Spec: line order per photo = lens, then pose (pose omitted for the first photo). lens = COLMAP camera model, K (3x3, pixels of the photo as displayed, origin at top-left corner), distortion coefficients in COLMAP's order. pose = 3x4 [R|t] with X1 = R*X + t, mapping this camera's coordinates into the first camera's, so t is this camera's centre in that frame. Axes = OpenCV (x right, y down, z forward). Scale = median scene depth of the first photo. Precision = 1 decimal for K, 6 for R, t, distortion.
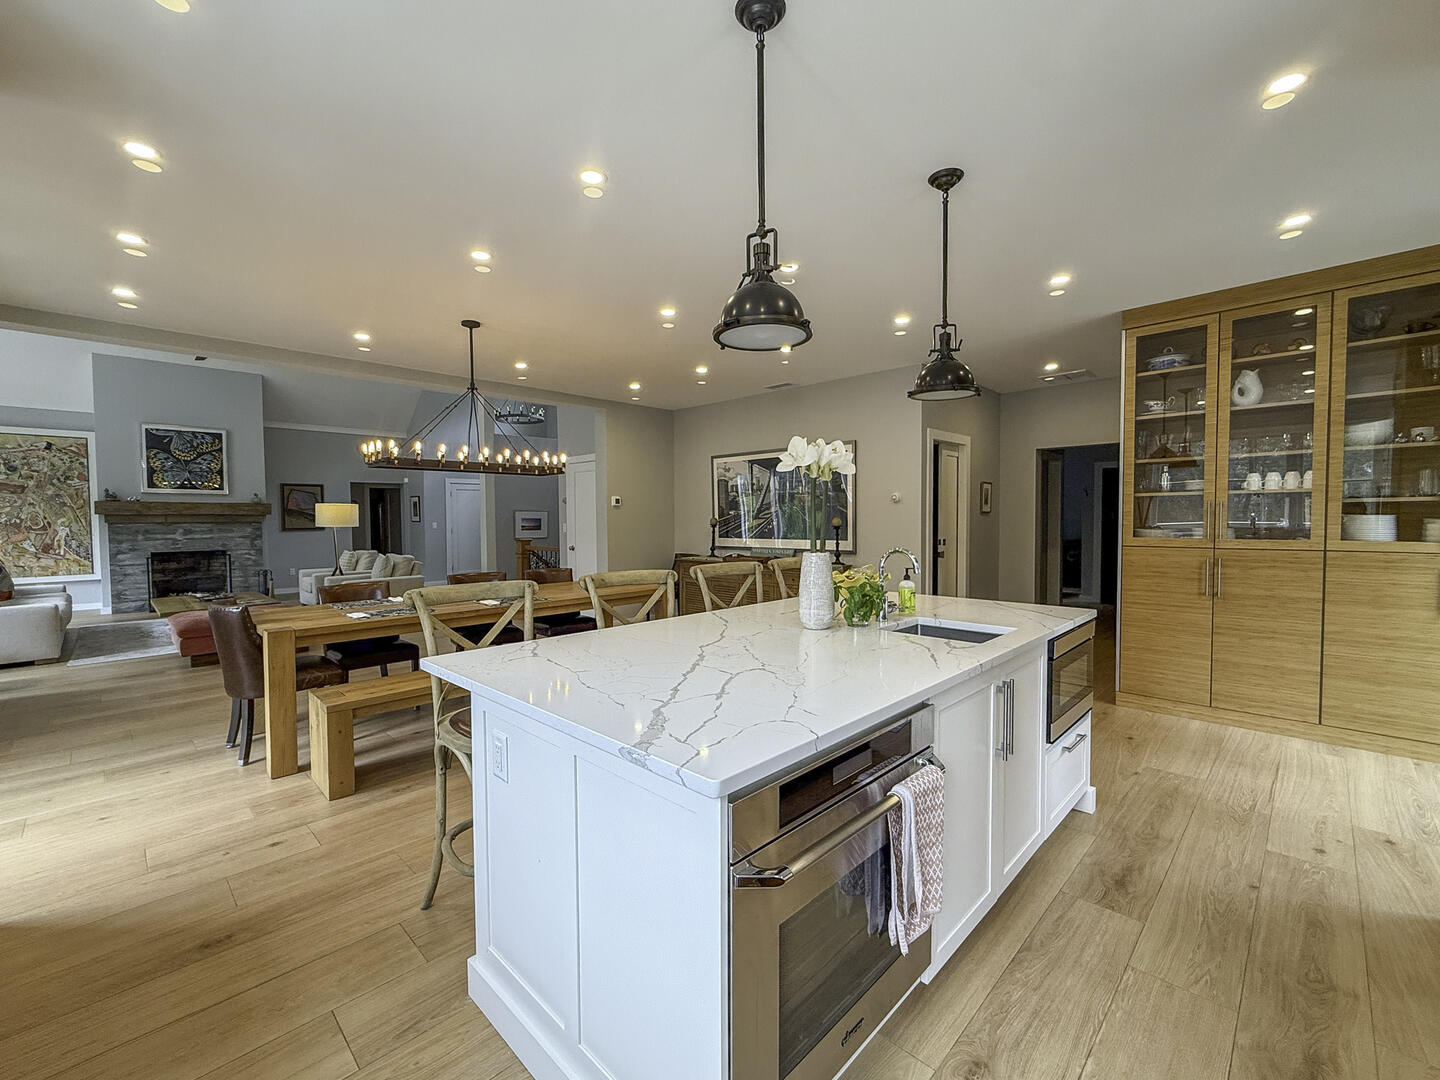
lens RADIAL K [[569.7, 0, 681.5], [0, 569.7, 540.6], [0, 0, 1]] dist [-0.003290, -0.000050]
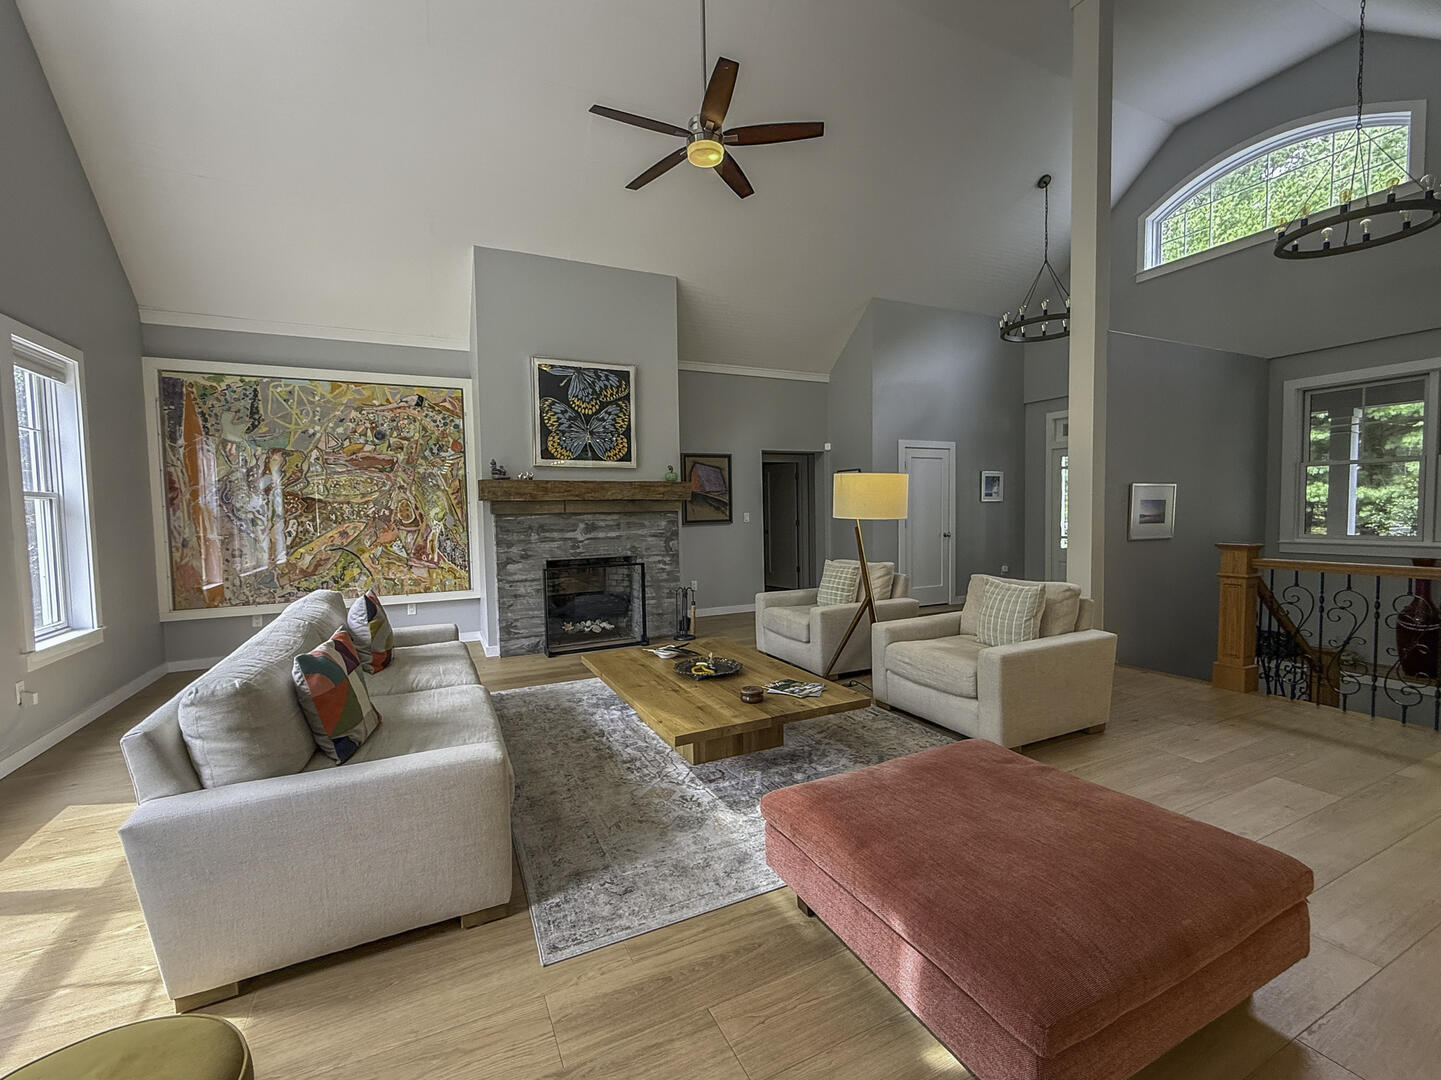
lens RADIAL K [[593.9, 0, 715.0], [0, 593.9, 540.0], [0, 0, 1]] dist [-0.000820, 0.000440]
pose [[0.942605, 0.008135, -0.333812, -0.532477], [-0.001943, 0.999820, 0.018880, -0.014941], [0.333906, -0.017148, 0.942451, 0.435924]]
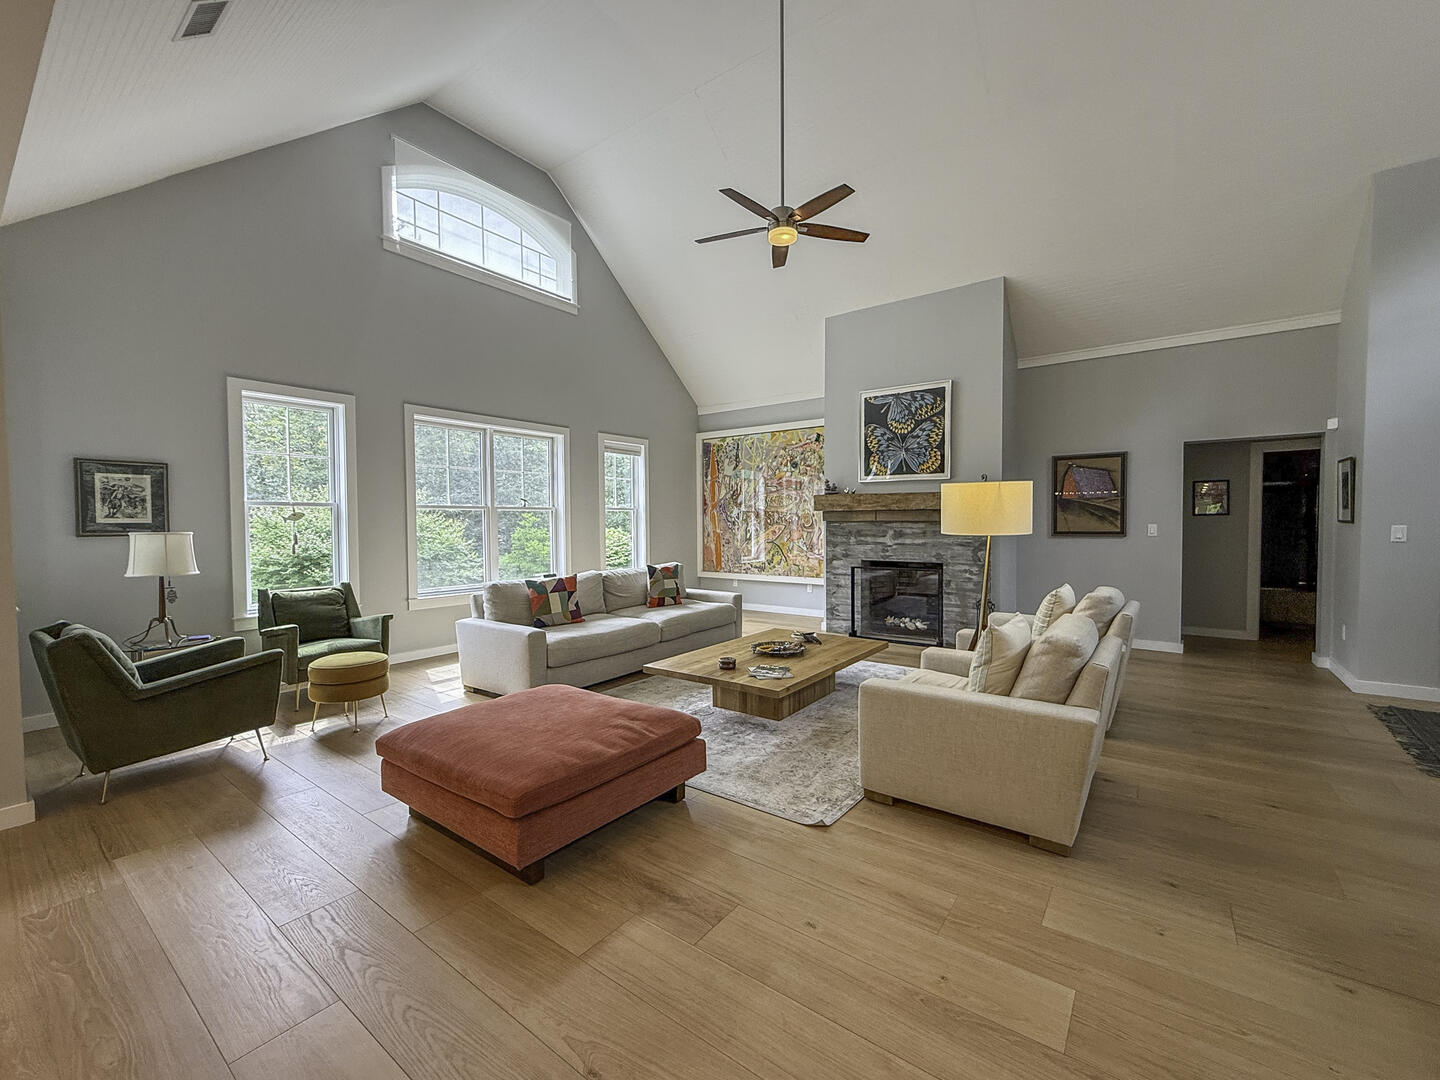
lens RADIAL K [[587.5, 0, 751.2], [0, 587.5, 538.1], [0, 0, 1]] dist [-0.000037, 0.000028]
pose [[0.178594, 0.037146, -0.983221, -0.182306], [-0.033518, 0.998937, 0.031652, -0.028671], [0.983352, 0.027303, 0.179649, 0.705952]]
